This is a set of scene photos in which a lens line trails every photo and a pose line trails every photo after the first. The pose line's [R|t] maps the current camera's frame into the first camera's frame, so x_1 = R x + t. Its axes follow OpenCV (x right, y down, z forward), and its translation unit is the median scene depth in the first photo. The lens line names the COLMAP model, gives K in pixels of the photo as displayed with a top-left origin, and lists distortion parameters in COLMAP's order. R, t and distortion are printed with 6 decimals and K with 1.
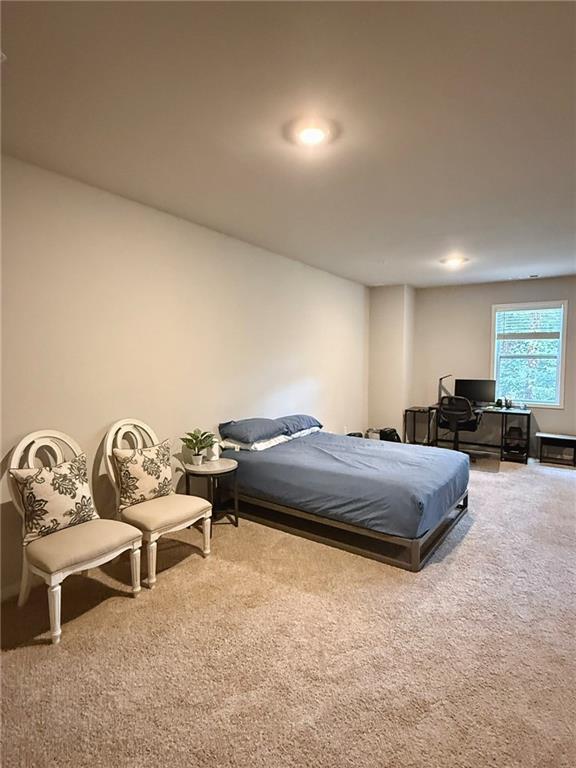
lens RADIAL K [[413.9, 0, 287.9], [0, 413.9, 383.3], [0, 0, 1]] dist [0.003548, 0.000479]
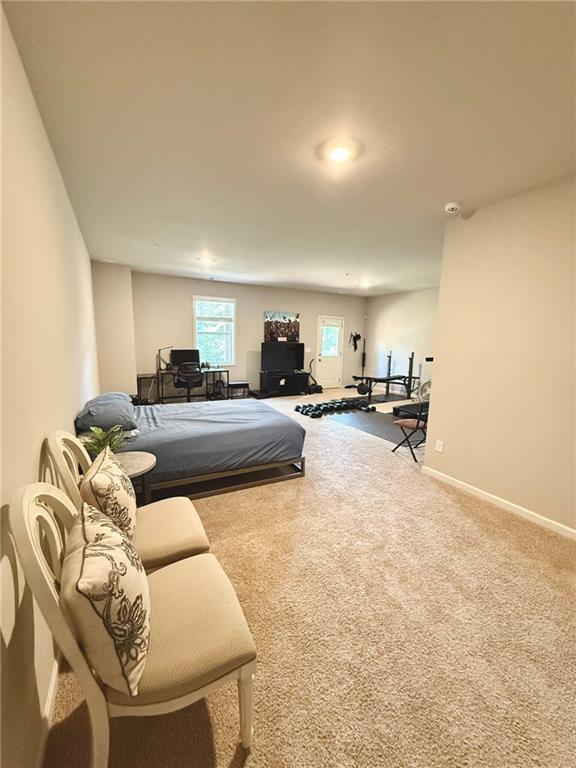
lens RADIAL K [[307.5, 0, 286.7], [0, 307.5, 385.2], [0, 0, 1]] dist [-0.000676, 0.000441]
pose [[0.449763, -0.132987, 0.883192, -0.341449], [0.033935, 0.990683, 0.131892, -0.016752], [-0.892503, -0.029349, 0.450085, 0.270597]]
